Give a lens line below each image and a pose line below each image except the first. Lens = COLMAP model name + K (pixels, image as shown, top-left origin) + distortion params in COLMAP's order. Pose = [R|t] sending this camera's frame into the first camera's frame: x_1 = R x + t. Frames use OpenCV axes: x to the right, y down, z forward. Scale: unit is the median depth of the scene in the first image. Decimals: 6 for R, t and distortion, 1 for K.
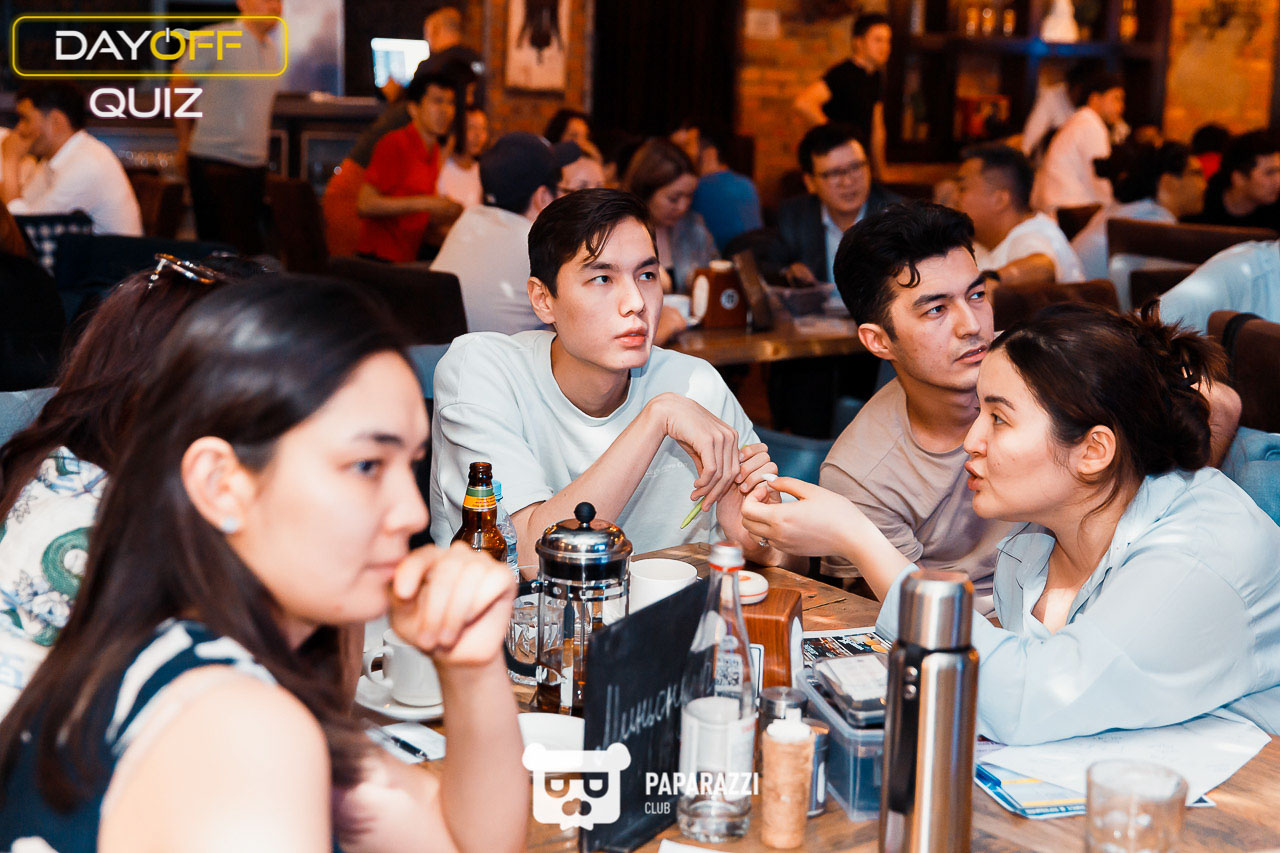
lens RADIAL K [[1578.6, 0, 639.6], [0, 1578.6, 428.4], [0, 0, 1]] dist [0.059627, 0.000000]
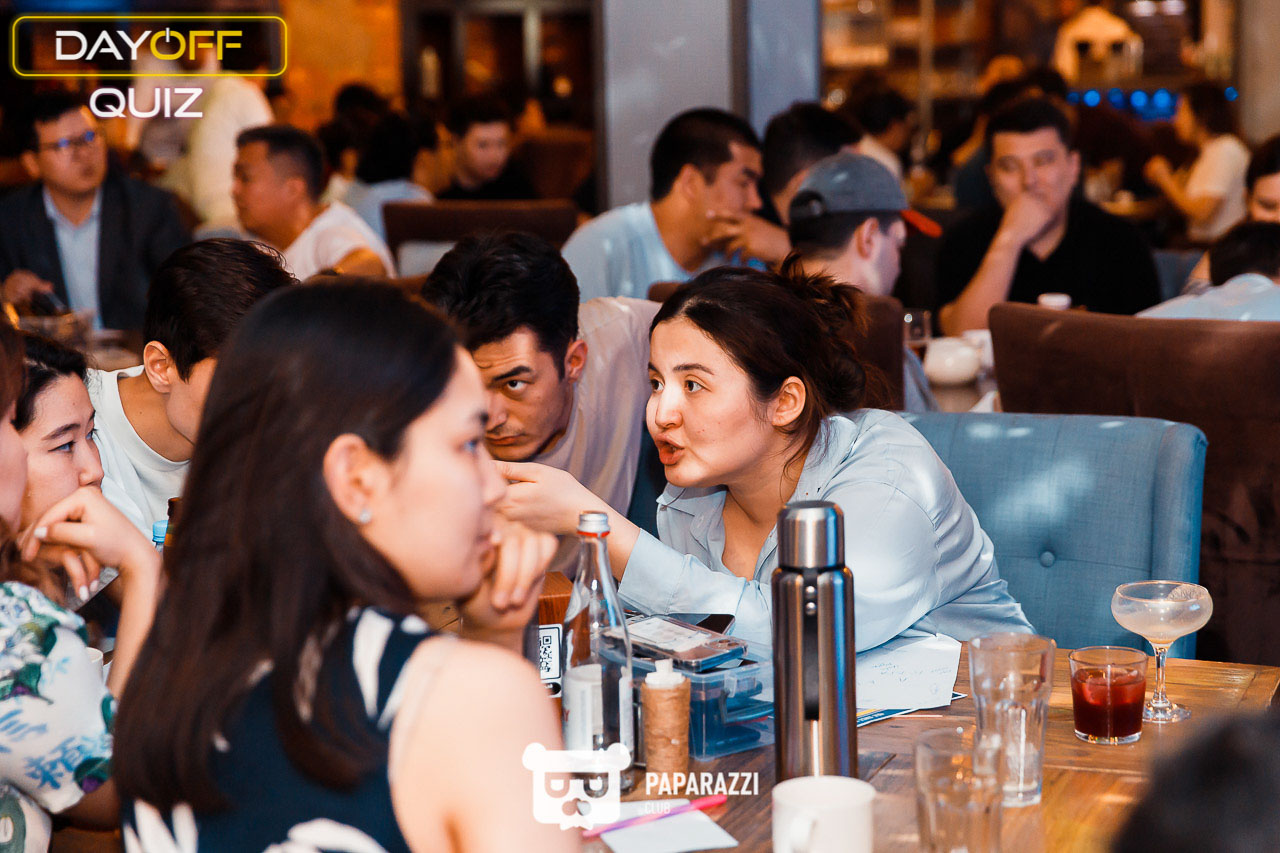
lens RADIAL K [[2511.2, 0, 640.3], [0, 2511.2, 425.8], [0, 0, 1]] dist [0.046197, 0.000000]
pose [[0.844462, -0.129945, 0.519614, -0.651283], [0.158054, 0.987380, -0.009942, 0.030205], [-0.511764, 0.090522, 0.854344, -0.358345]]
